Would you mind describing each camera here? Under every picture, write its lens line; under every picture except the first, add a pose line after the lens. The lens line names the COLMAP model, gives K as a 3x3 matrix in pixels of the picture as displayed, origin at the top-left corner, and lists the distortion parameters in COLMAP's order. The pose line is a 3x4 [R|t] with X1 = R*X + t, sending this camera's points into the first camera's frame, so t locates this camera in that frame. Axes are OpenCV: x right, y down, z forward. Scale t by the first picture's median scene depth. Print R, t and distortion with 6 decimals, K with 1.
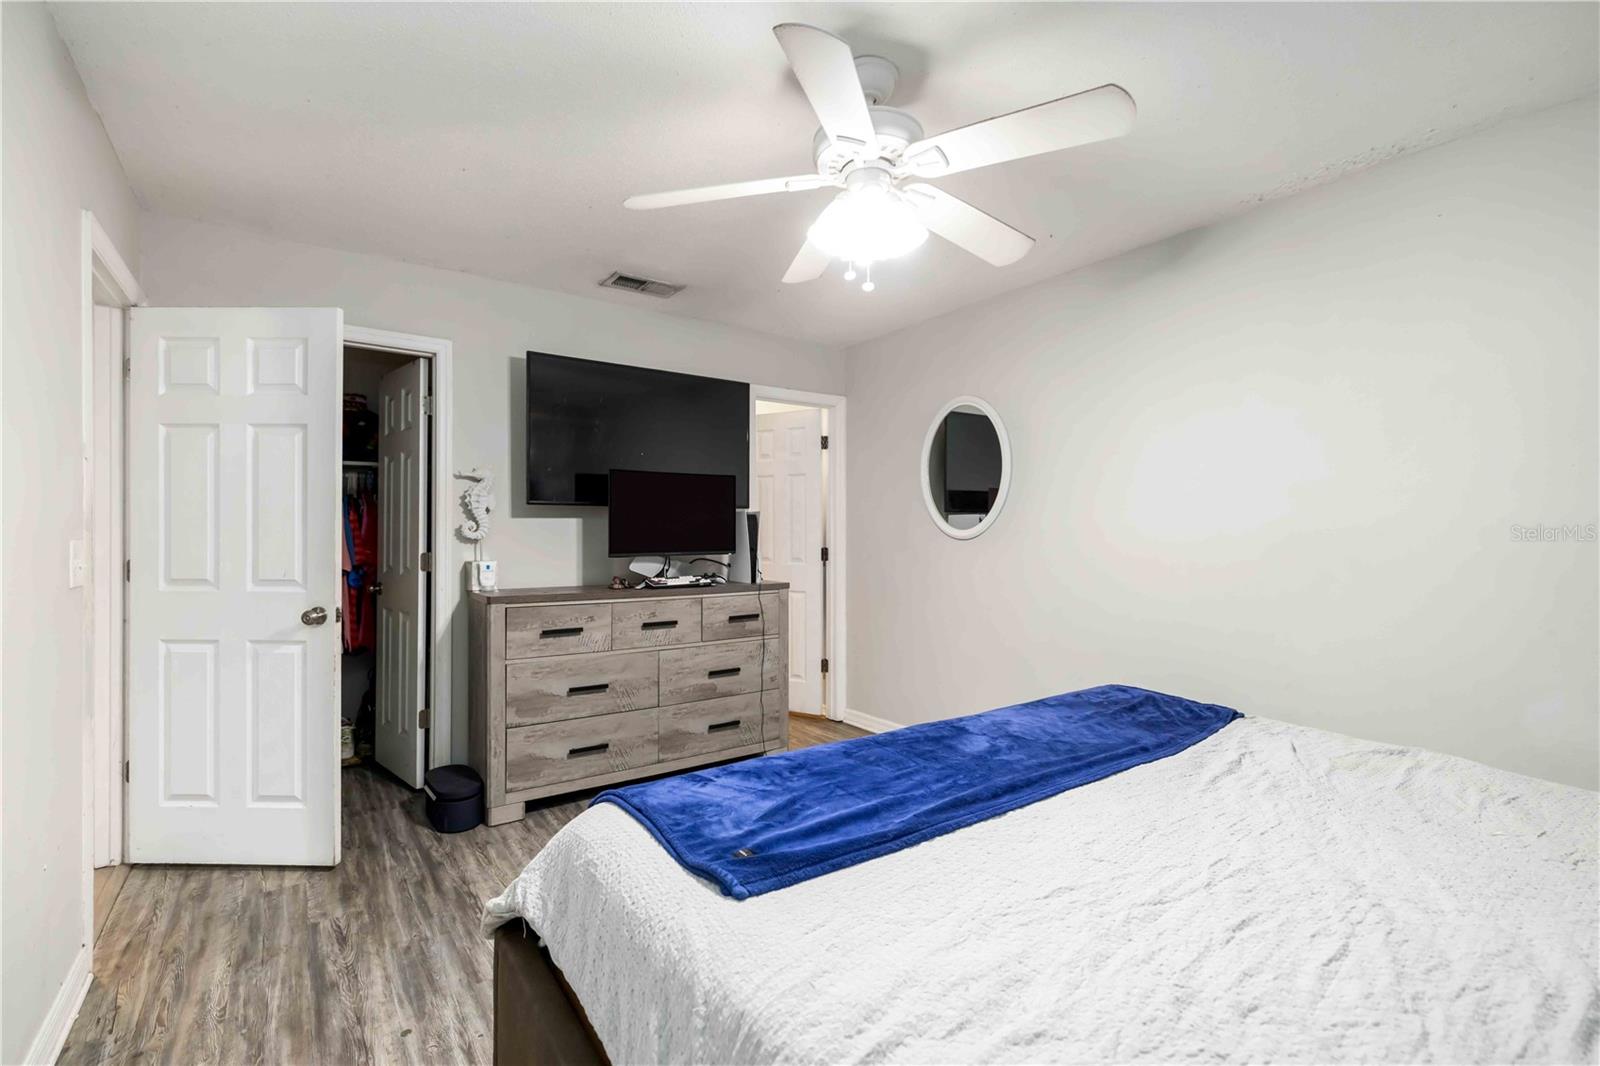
lens RADIAL K [[717.8, 0, 787.9], [0, 717.8, 528.4], [0, 0, 1]] dist [-0.000454, 0.000107]
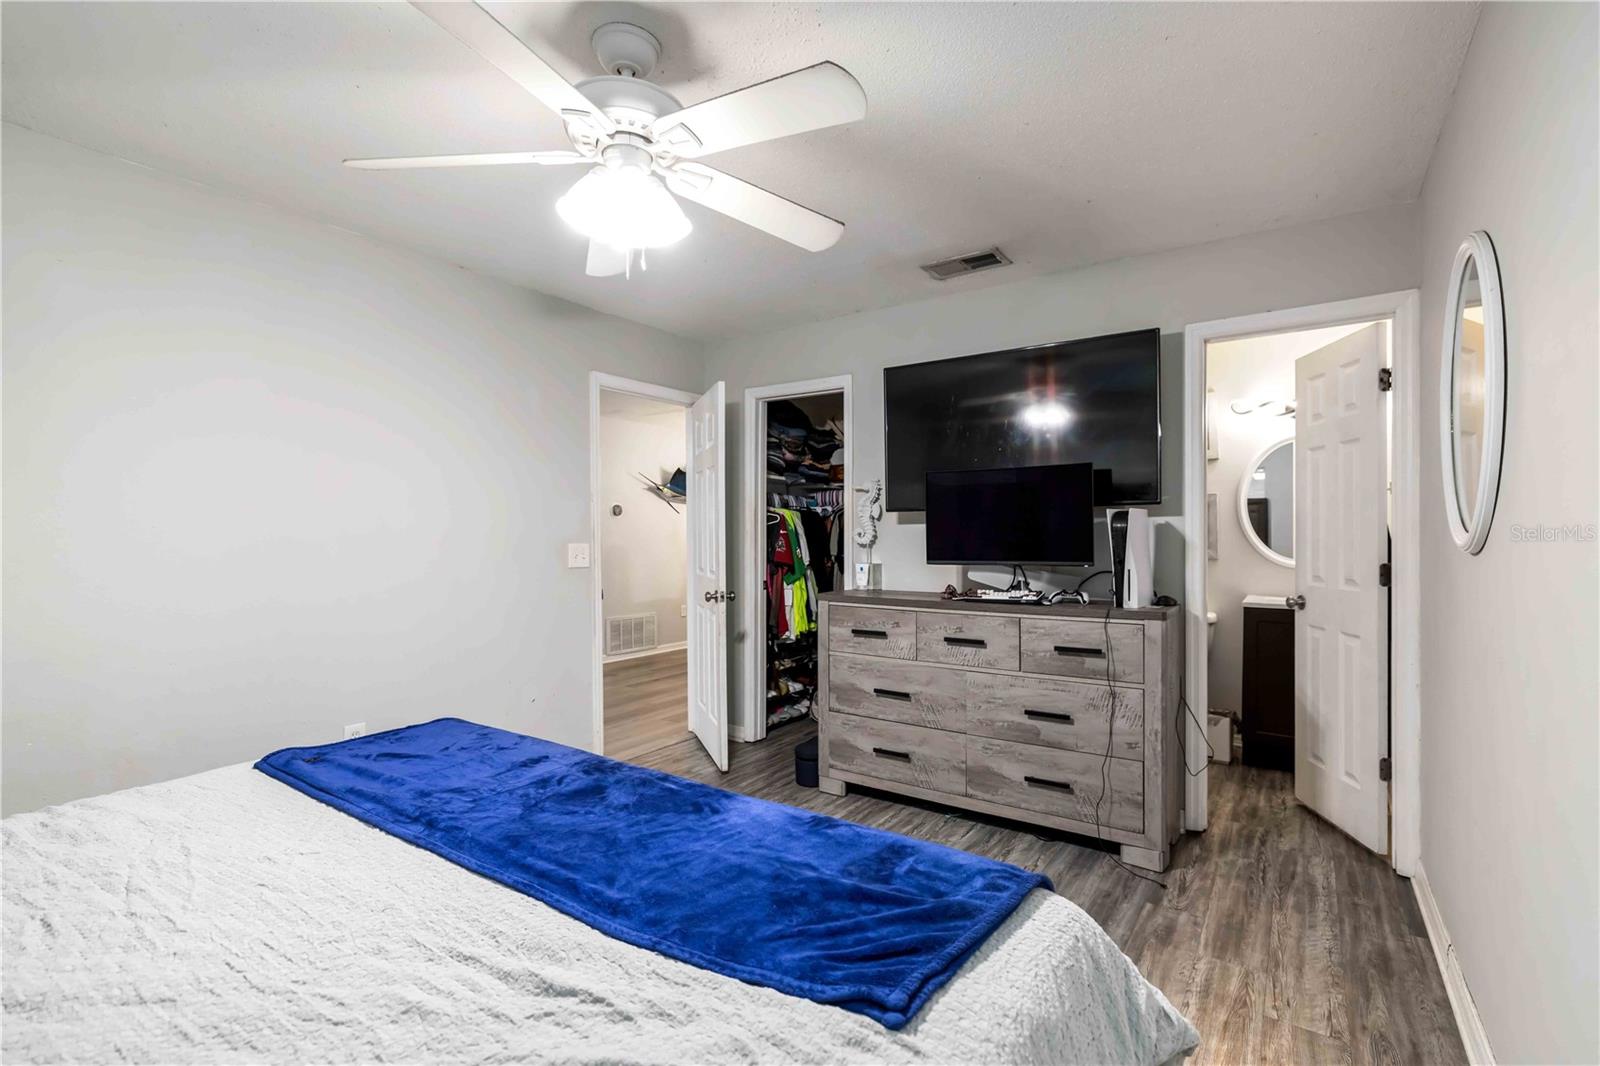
lens RADIAL K [[717.8, 0, 788.4], [0, 717.8, 540.9], [0, 0, 1]] dist [-0.000454, 0.000107]
pose [[0.342312, 0.003277, -0.939581, 0.582134], [0.008819, 0.999939, 0.006700, 0.001110], [0.939545, -0.010580, 0.342262, 0.491820]]
